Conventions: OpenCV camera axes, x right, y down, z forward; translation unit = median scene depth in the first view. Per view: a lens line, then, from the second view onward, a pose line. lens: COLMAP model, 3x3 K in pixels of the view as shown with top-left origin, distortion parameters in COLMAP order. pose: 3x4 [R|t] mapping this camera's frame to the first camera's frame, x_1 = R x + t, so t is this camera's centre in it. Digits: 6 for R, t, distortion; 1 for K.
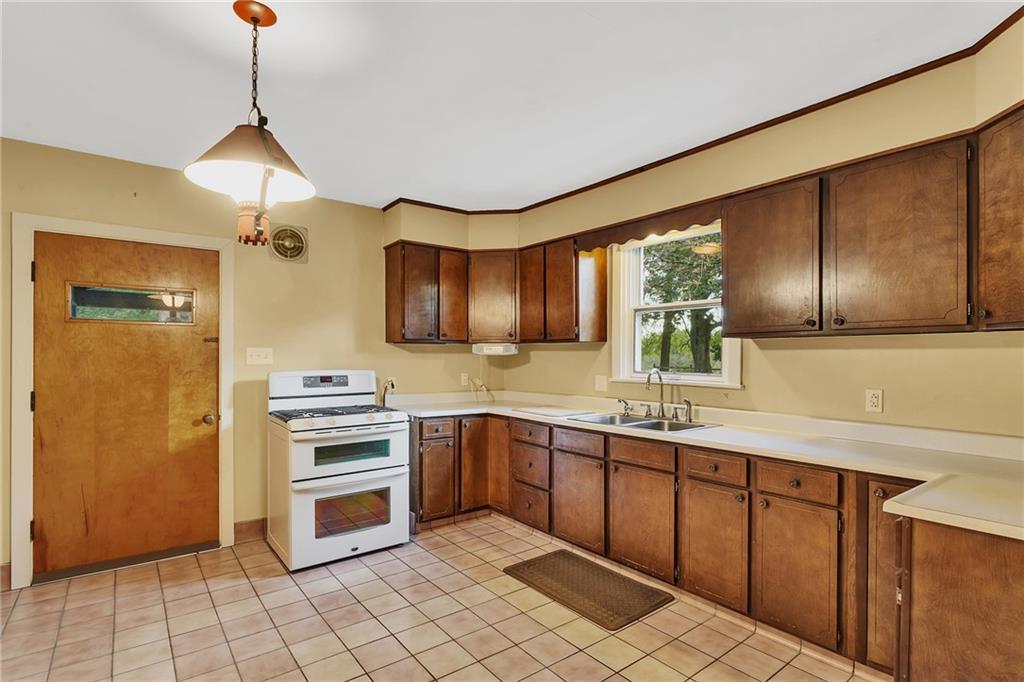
lens RADIAL K [[498.5, 0, 512.9], [0, 498.5, 352.5], [0, 0, 1]] dist [-0.002097, 0.000231]
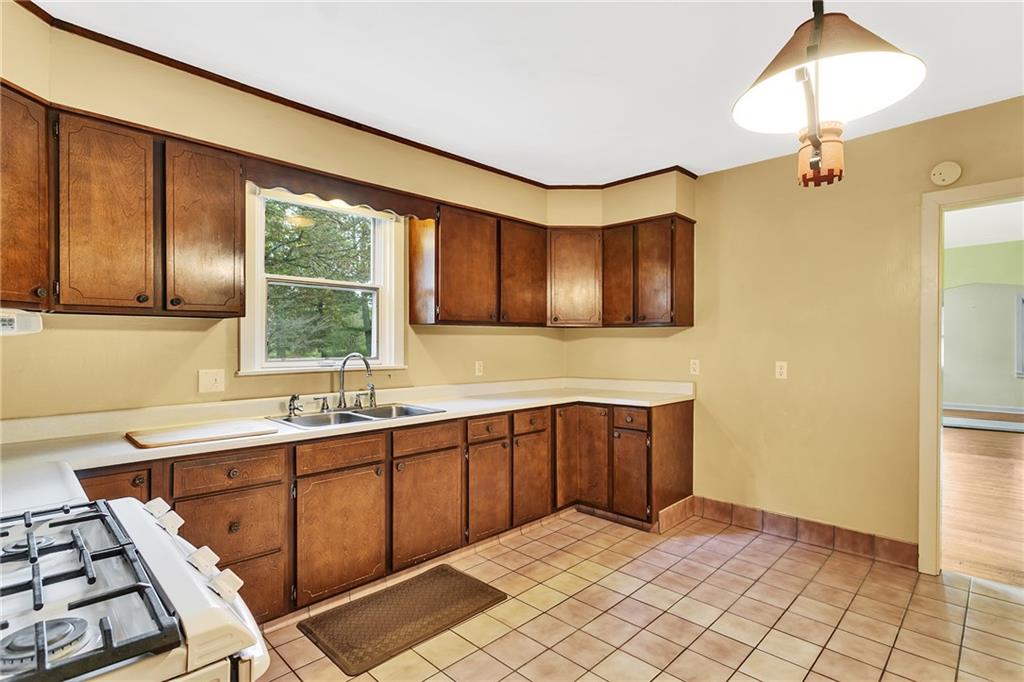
lens RADIAL K [[503.1, 0, 509.1], [0, 503.1, 339.0], [0, 0, 1]] dist [0.026566, 0.000151]
pose [[-0.108600, -0.001352, 0.994085, -0.713905], [-0.009228, 0.999957, 0.000352, 0.003330], [-0.994043, -0.009135, -0.108608, 0.906437]]
